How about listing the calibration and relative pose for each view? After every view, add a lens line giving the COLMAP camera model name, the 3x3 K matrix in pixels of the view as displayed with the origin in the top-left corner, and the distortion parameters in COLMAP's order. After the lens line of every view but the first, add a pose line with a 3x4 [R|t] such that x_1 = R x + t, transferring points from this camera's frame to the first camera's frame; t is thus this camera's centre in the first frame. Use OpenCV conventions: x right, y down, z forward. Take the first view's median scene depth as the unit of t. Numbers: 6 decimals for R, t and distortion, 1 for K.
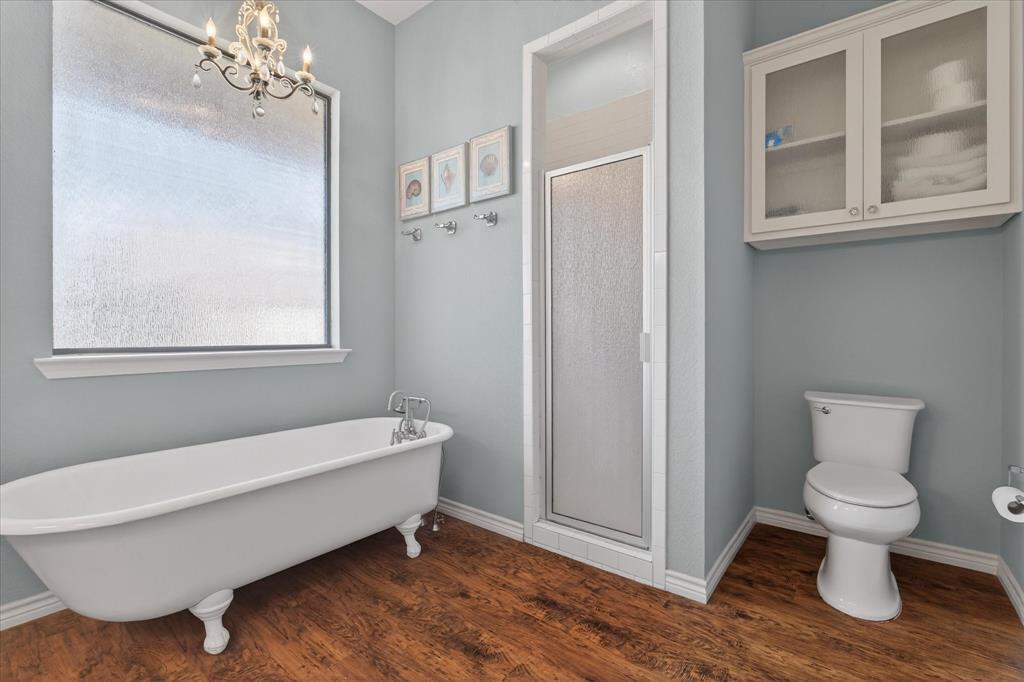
lens RADIAL K [[464.6, 0, 512.0], [0, 464.6, 341.0], [0, 0, 1]] dist [-0.001203, -0.000207]
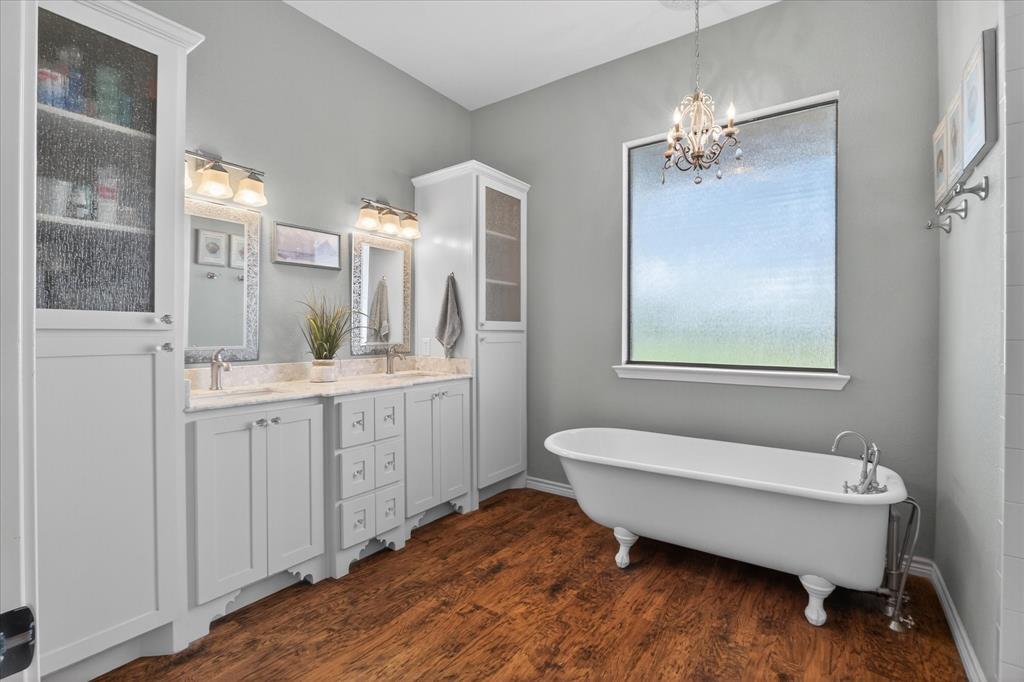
lens RADIAL K [[464.6, 0, 512.0], [0, 464.6, 341.0], [0, 0, 1]] dist [-0.001203, -0.000207]
pose [[0.052807, 0.014652, -0.998497, 0.768315], [-0.014705, 0.999795, 0.013894, -0.079641], [0.998496, 0.013950, 0.053011, 0.486397]]
